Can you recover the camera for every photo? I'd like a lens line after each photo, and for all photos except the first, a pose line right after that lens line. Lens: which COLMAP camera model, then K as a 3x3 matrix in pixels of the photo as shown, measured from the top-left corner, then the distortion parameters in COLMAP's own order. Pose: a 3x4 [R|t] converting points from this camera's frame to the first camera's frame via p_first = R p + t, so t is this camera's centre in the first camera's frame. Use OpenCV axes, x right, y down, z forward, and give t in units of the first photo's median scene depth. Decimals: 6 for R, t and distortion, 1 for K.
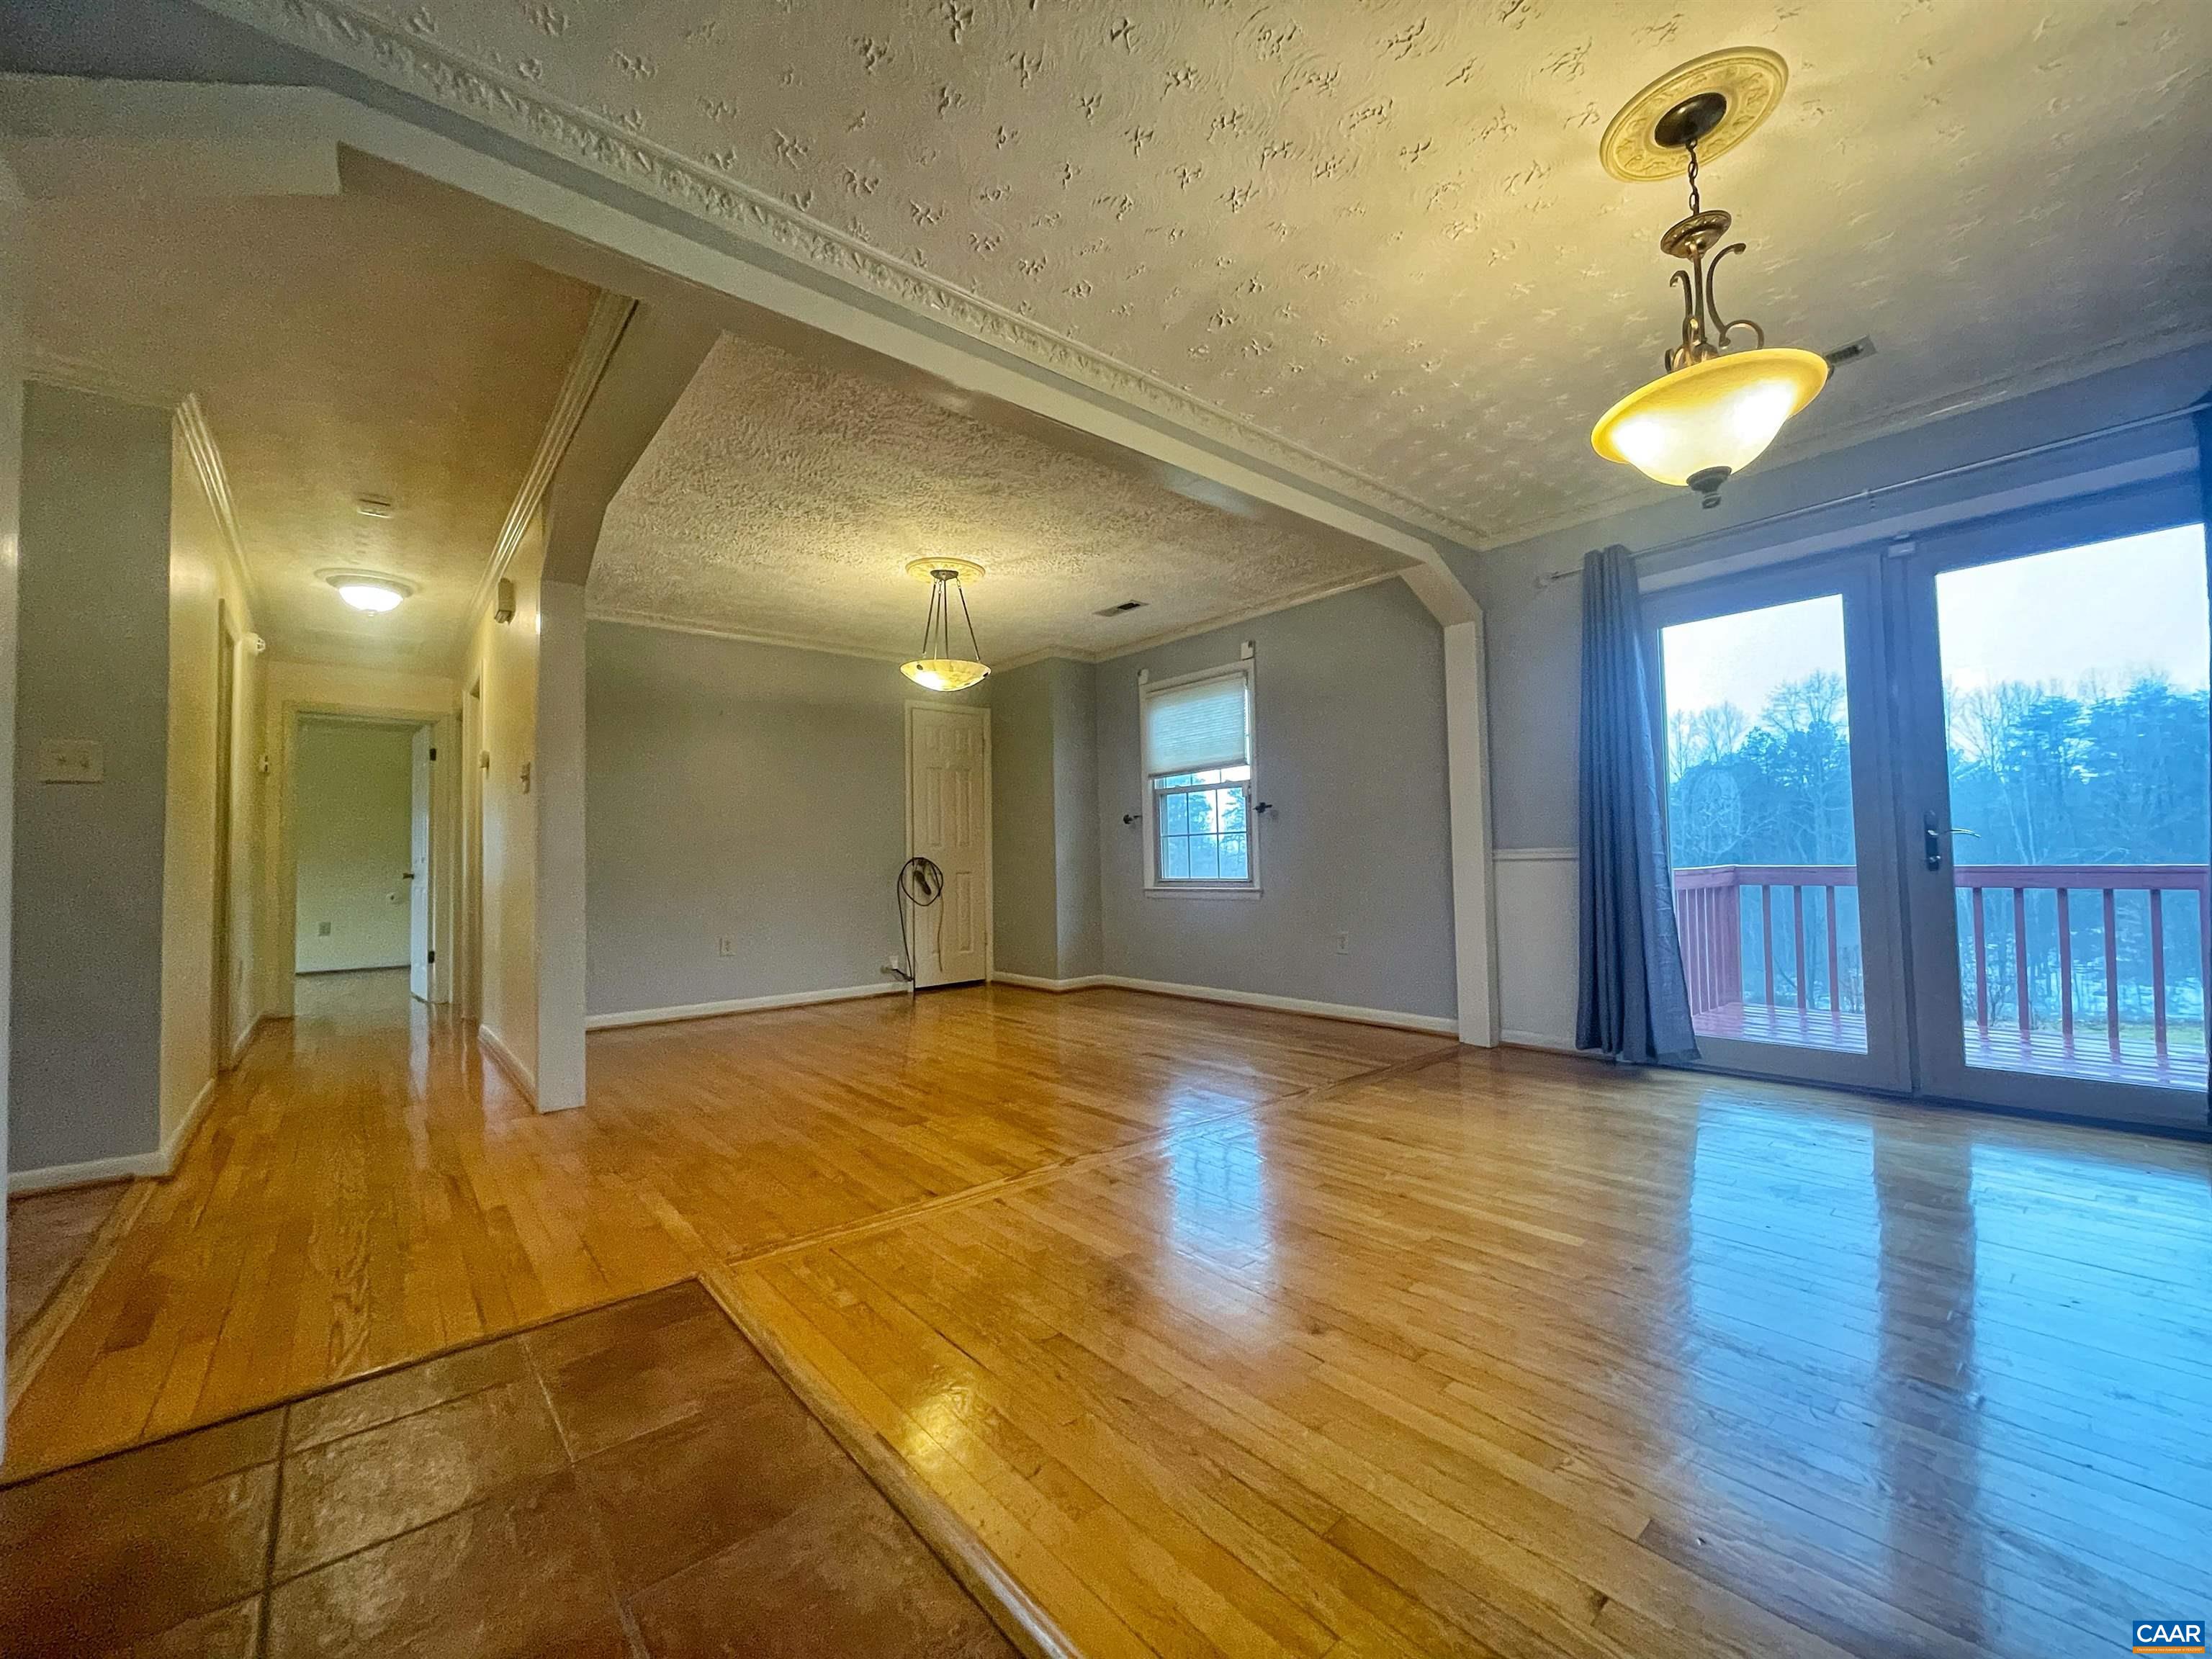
lens RADIAL K [[889.2, 0, 1107.4], [0, 889.2, 831.8], [0, 0, 1]] dist [0.001003, -0.000037]
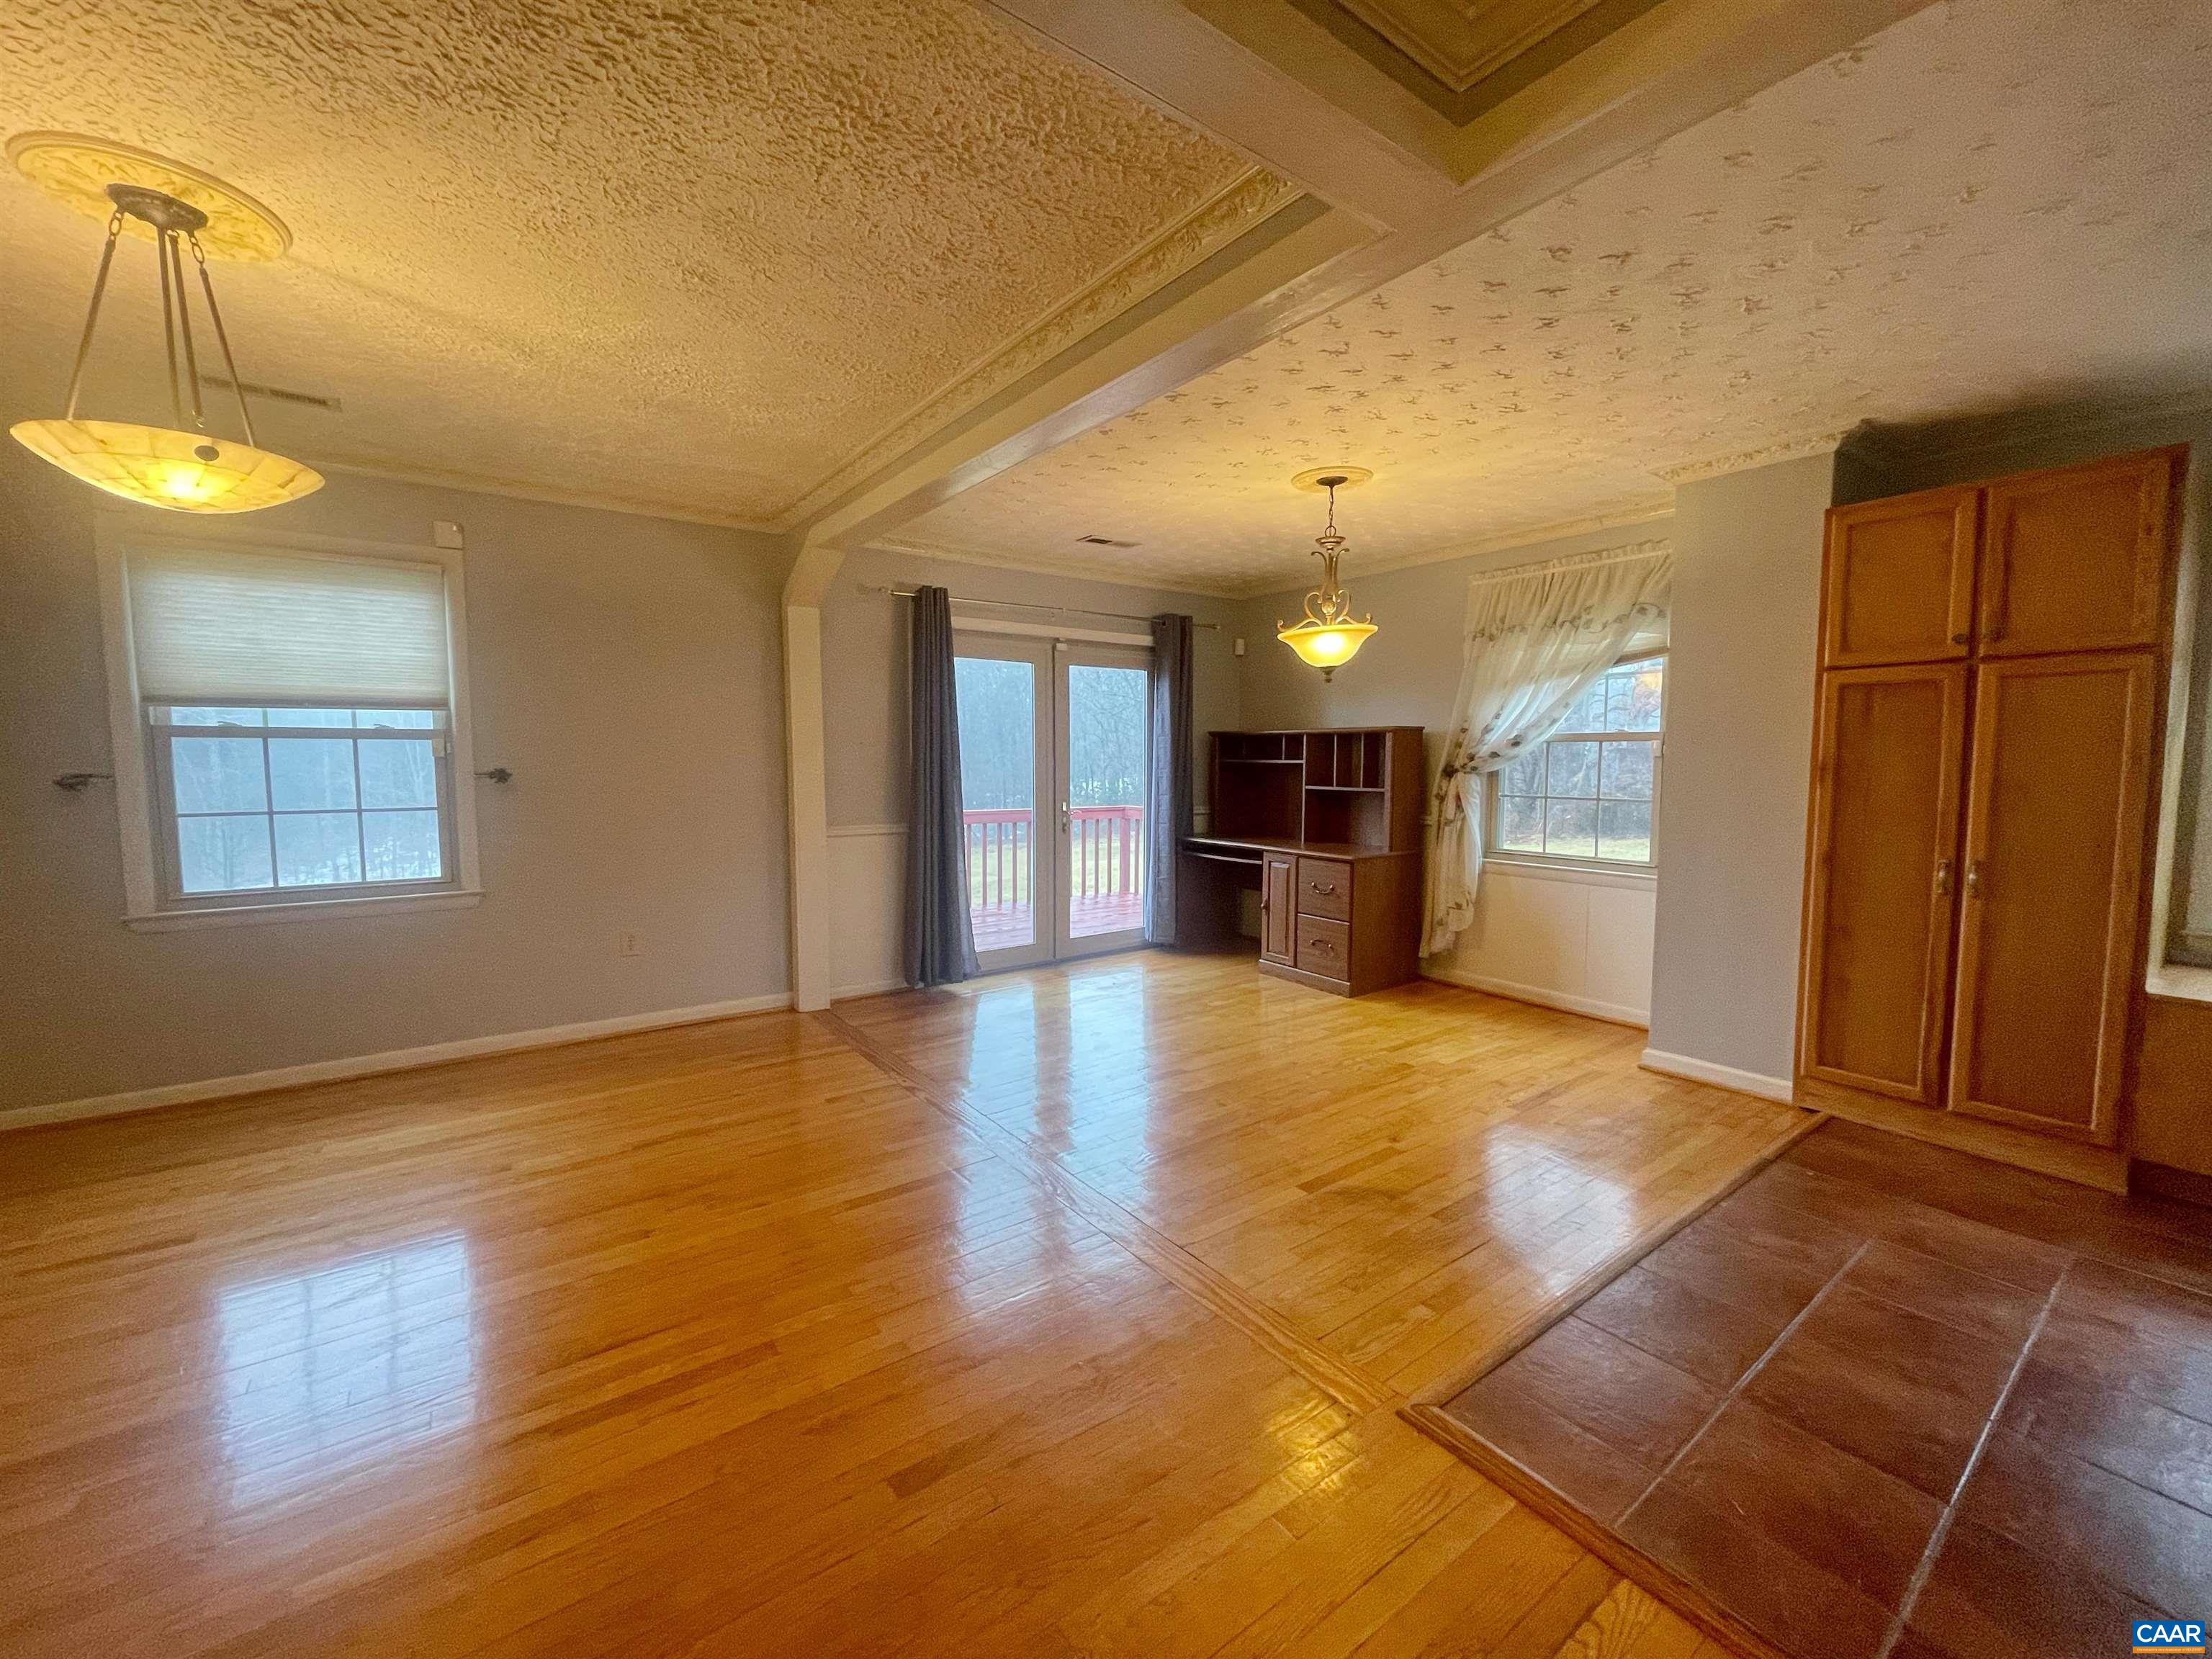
lens RADIAL K [[889.2, 0, 1107.4], [0, 889.2, 831.8], [0, 0, 1]] dist [0.001003, -0.000037]
pose [[0.072541, -0.062230, 0.995422, -0.571907], [-0.038875, 0.997117, 0.065169, -0.055261], [-0.996607, -0.043425, 0.069913, 0.544472]]
